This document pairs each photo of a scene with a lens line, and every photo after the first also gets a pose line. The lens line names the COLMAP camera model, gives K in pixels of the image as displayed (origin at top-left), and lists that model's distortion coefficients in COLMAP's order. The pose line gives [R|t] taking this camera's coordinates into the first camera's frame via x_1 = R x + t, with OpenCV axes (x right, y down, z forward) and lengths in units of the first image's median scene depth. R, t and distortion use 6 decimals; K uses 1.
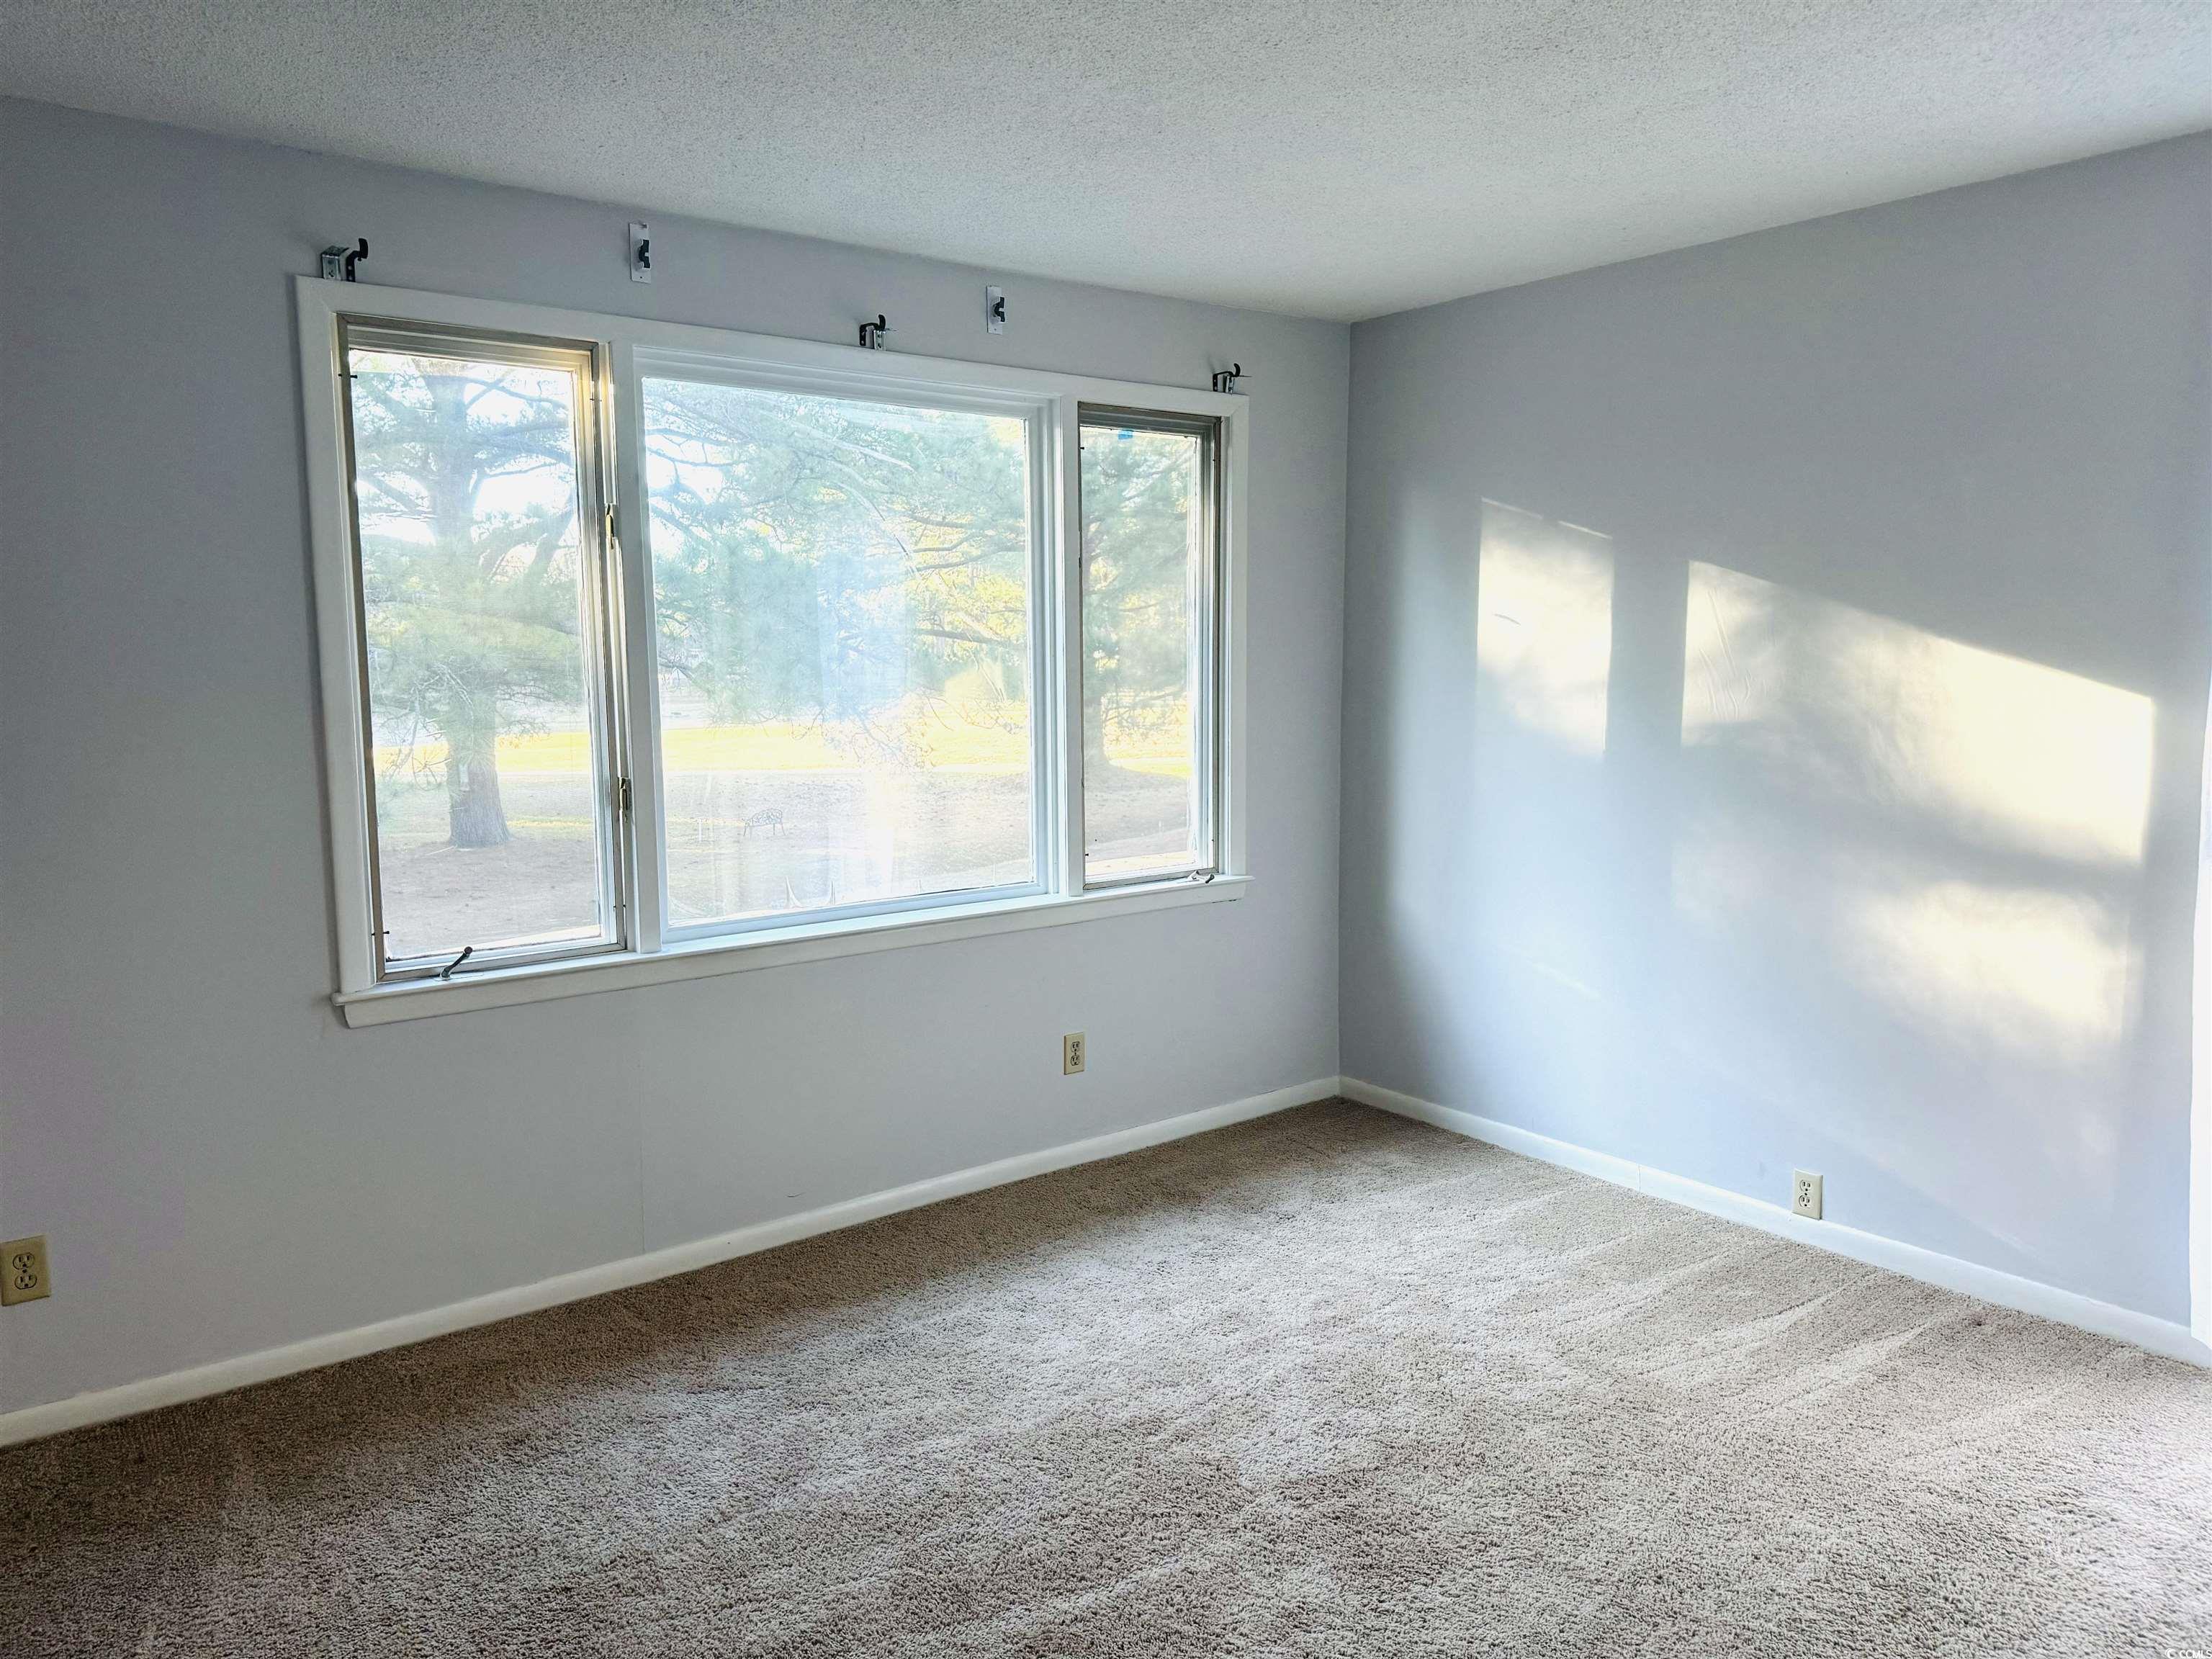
lens RADIAL K [[1579.1, 0, 1111.1], [0, 1579.1, 839.2], [0, 0, 1]] dist [0.271443, -0.371123]
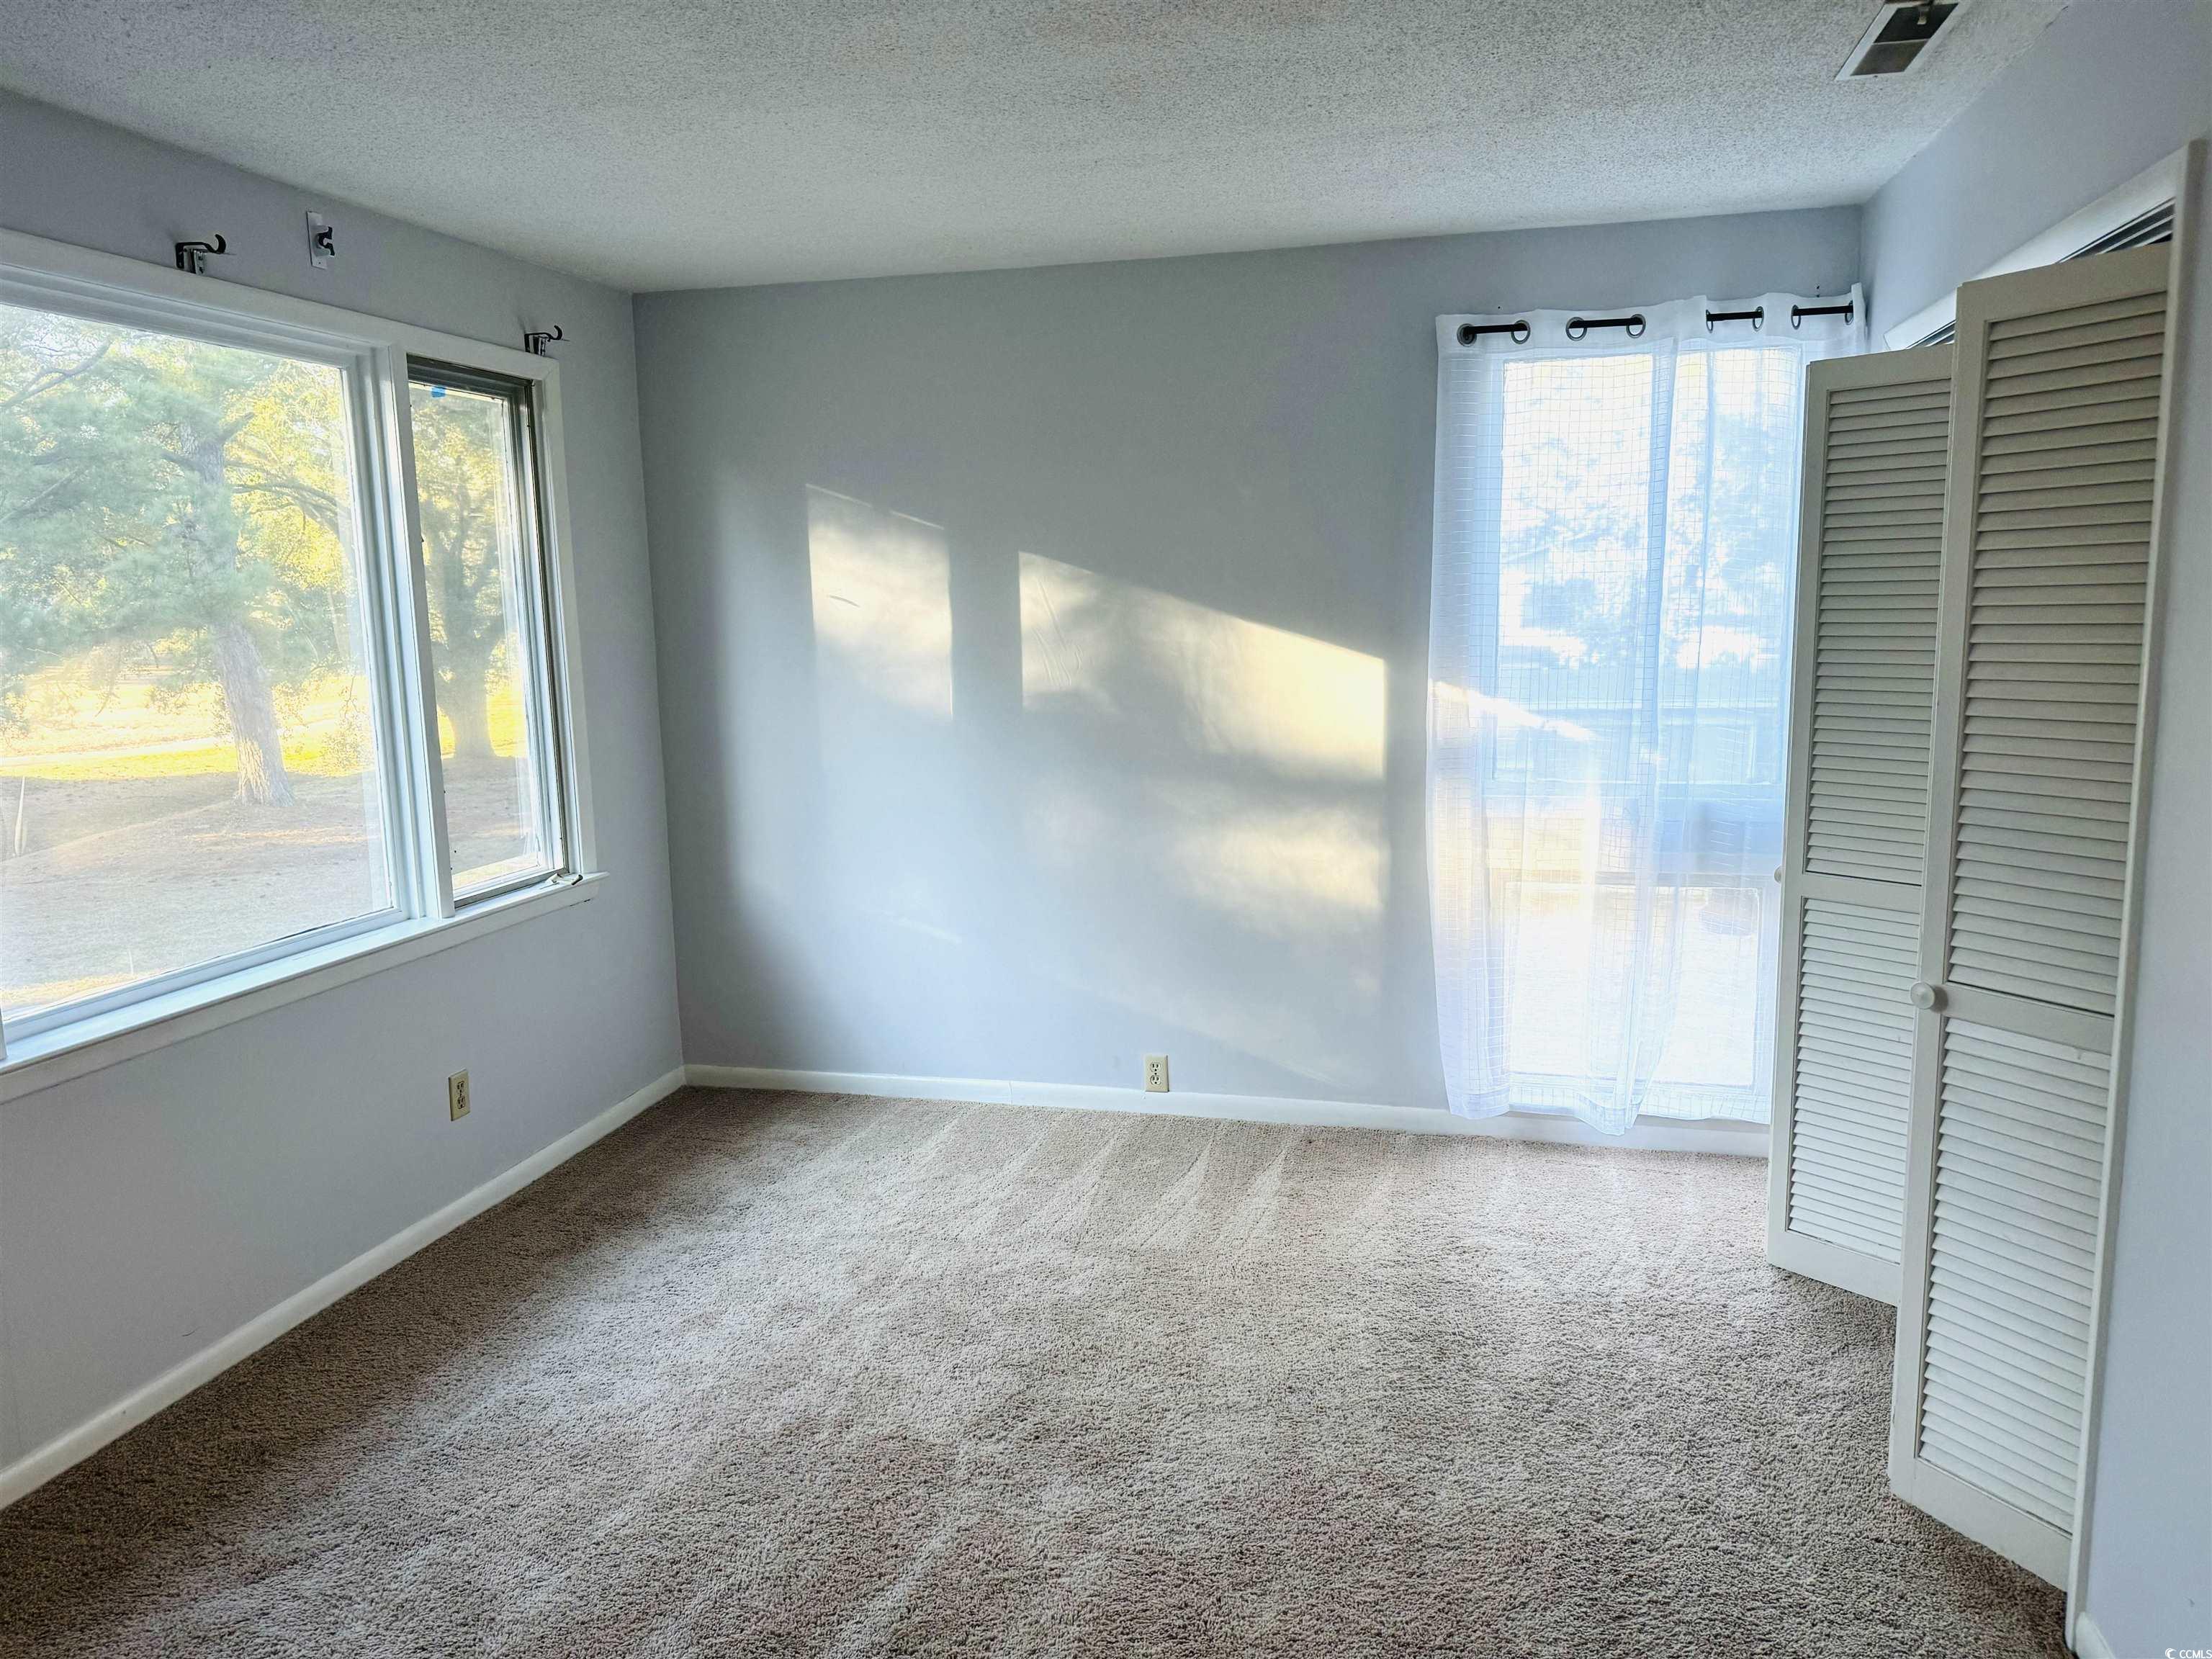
lens RADIAL K [[1574.7, 0, 1106.0], [0, 1574.7, 829.5], [0, 0, 1]] dist [0.181407, -0.144582]
pose [[0.805631, -0.102044, 0.583563, -0.273465], [0.093451, 0.994611, 0.044908, -0.020454], [-0.585001, 0.018356, 0.810825, 0.067018]]
